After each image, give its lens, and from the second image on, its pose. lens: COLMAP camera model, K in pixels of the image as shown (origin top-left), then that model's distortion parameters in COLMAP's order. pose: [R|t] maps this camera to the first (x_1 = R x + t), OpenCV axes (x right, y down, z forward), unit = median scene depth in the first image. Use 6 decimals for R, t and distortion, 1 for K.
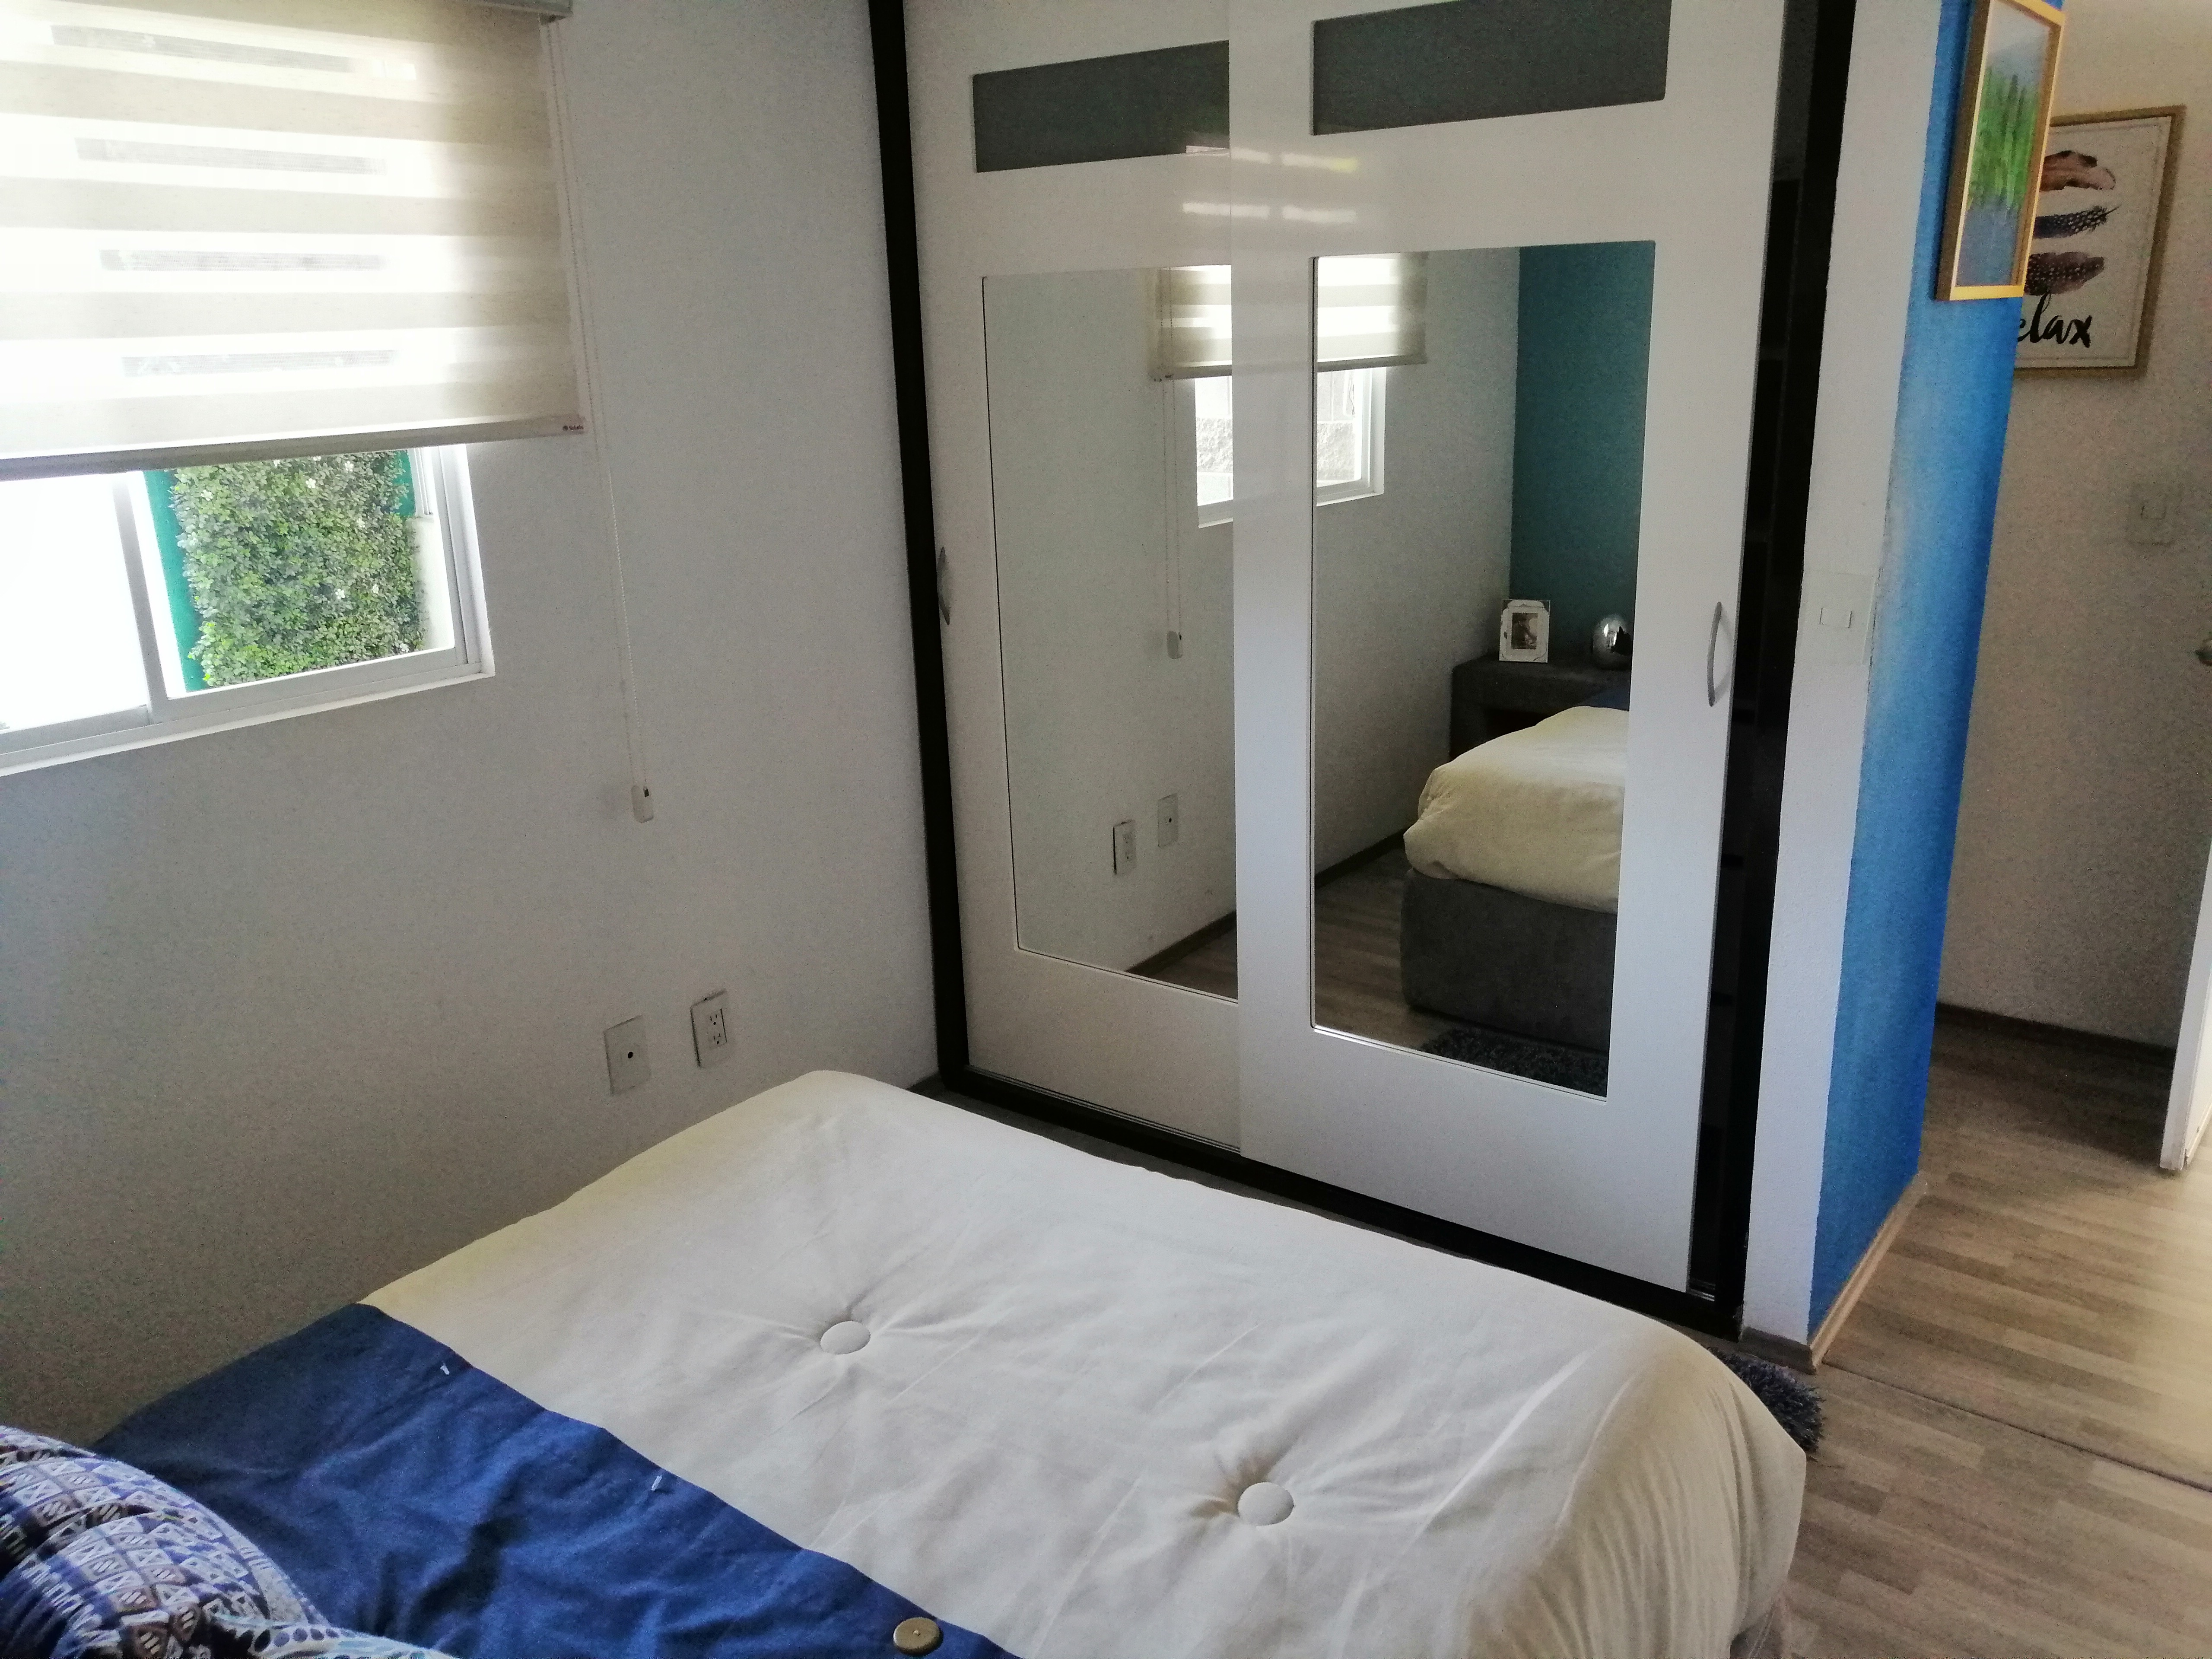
lens RADIAL K [[1728.7, 0, 1107.5], [0, 1728.7, 825.1], [0, 0, 1]] dist [-0.013323, 0.050636]
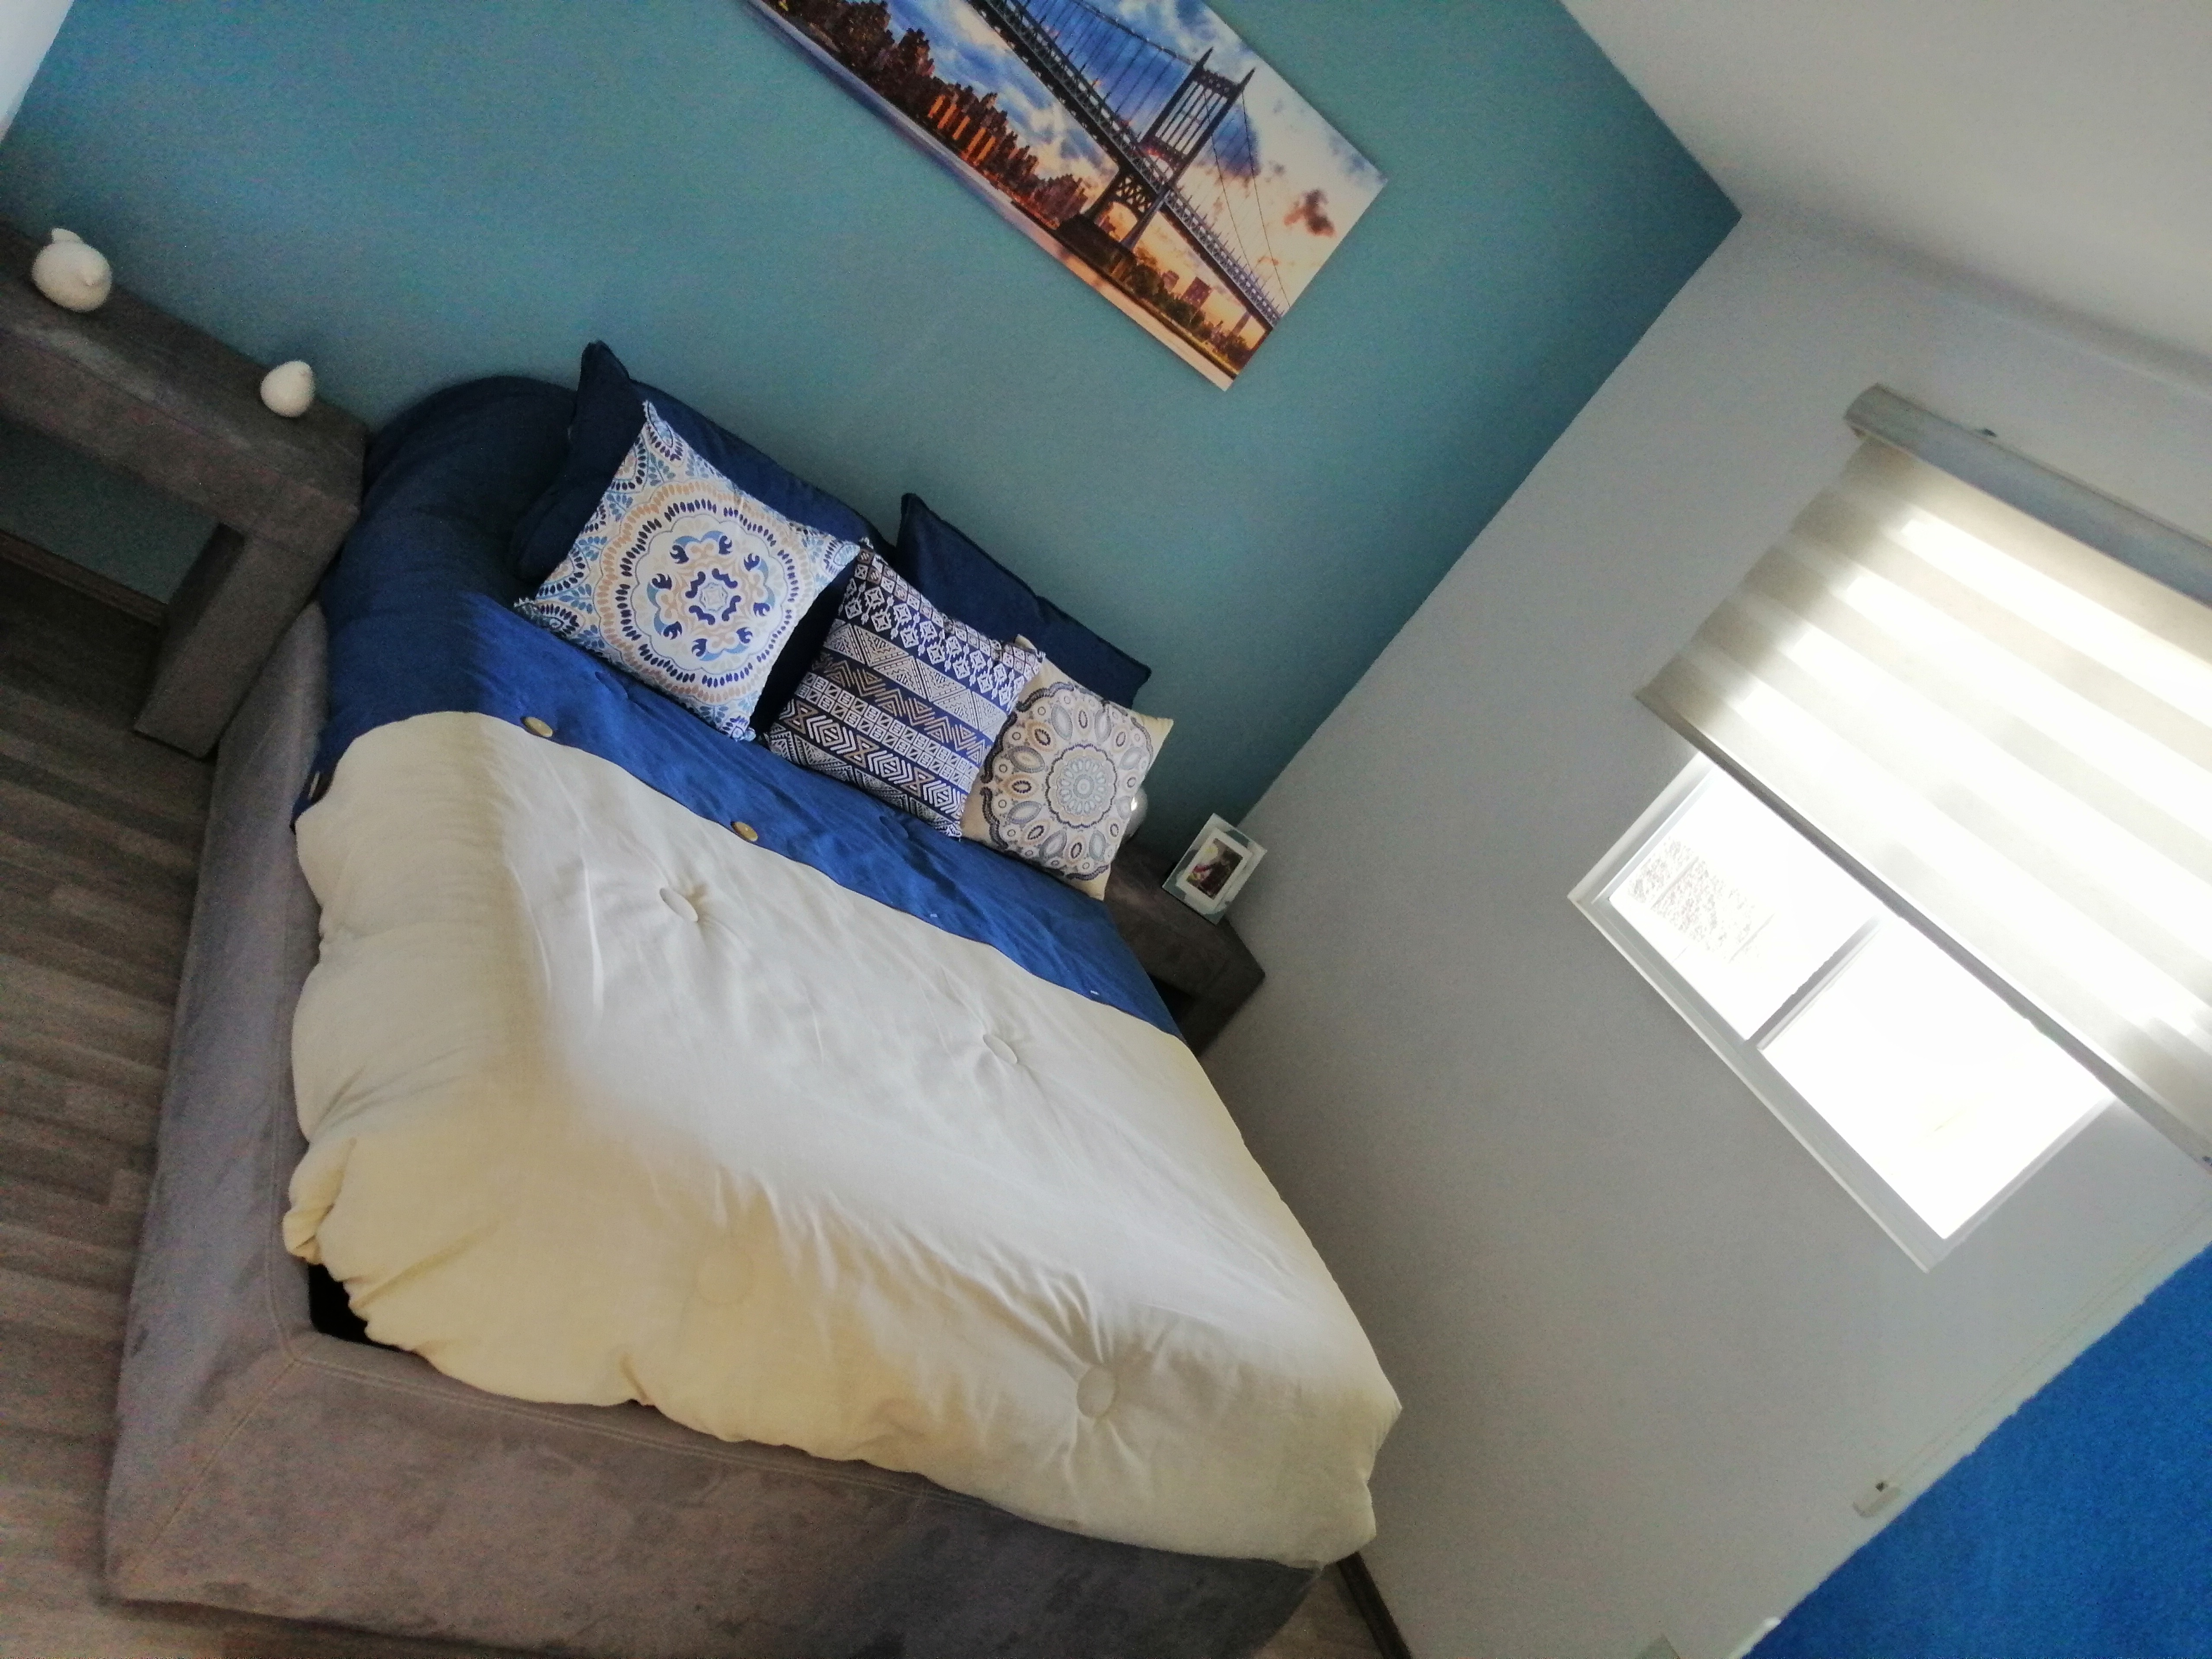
lens RADIAL K [[1728.7, 0, 1099.8], [0, 1728.7, 831.5], [0, 0, 1]] dist [-0.013323, 0.050636]
pose [[-0.404947, 0.018461, -0.914154, 1.124445], [-0.772273, 0.528347, 0.352767, -0.337091], [0.489502, 0.848828, -0.199696, 1.325379]]
